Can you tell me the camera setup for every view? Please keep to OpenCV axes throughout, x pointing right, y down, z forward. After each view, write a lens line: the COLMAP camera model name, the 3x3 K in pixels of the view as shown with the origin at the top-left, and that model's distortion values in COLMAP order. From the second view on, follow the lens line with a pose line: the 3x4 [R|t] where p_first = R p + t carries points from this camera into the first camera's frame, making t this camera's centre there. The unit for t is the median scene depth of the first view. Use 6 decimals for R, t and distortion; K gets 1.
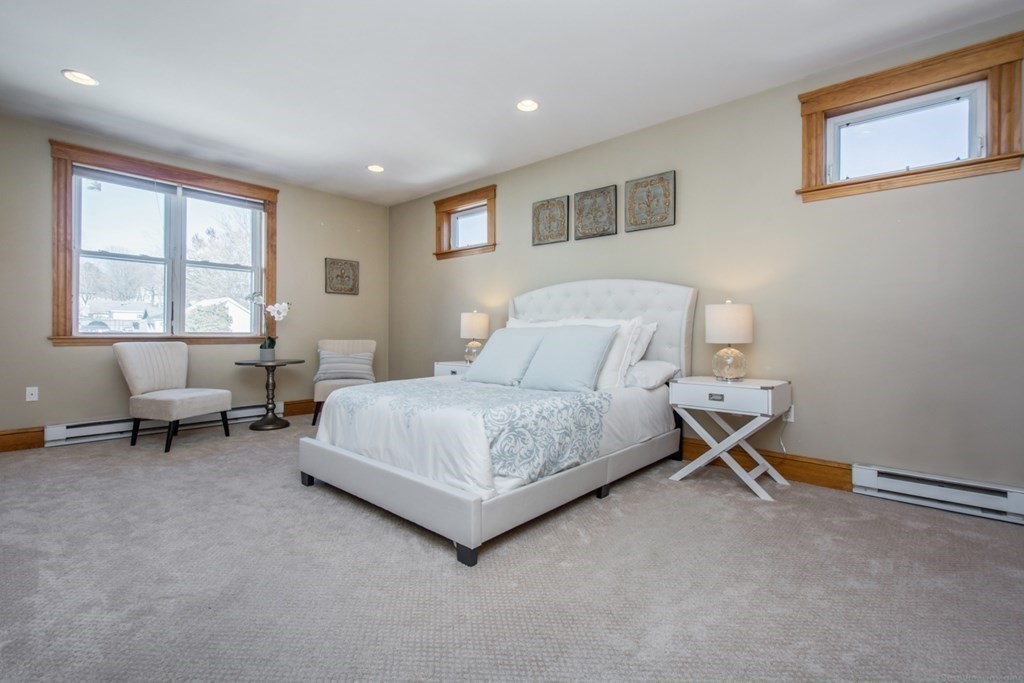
lens RADIAL K [[460.3, 0, 516.8], [0, 460.3, 334.4], [0, 0, 1]] dist [0.024060, 0.000985]
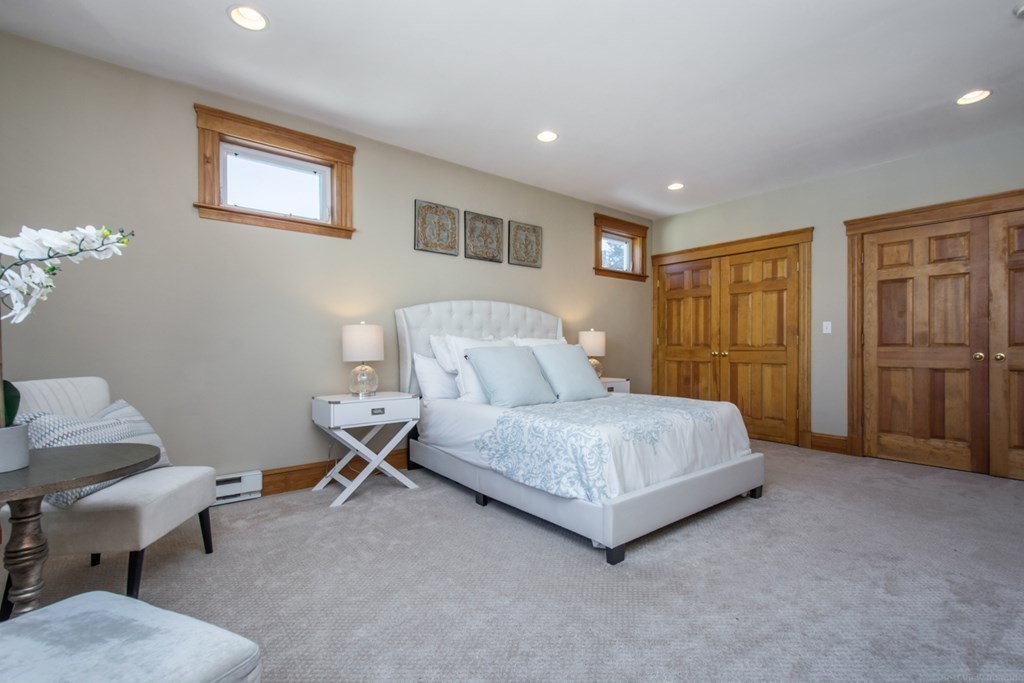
lens RADIAL K [[460.3, 0, 516.8], [0, 460.3, 343.6], [0, 0, 1]] dist [0.024060, 0.000985]
pose [[0.182037, 0.008469, 0.983255, -0.613916], [0.013859, 0.999841, -0.011178, -0.005335], [-0.983194, 0.015661, 0.181891, 0.532313]]
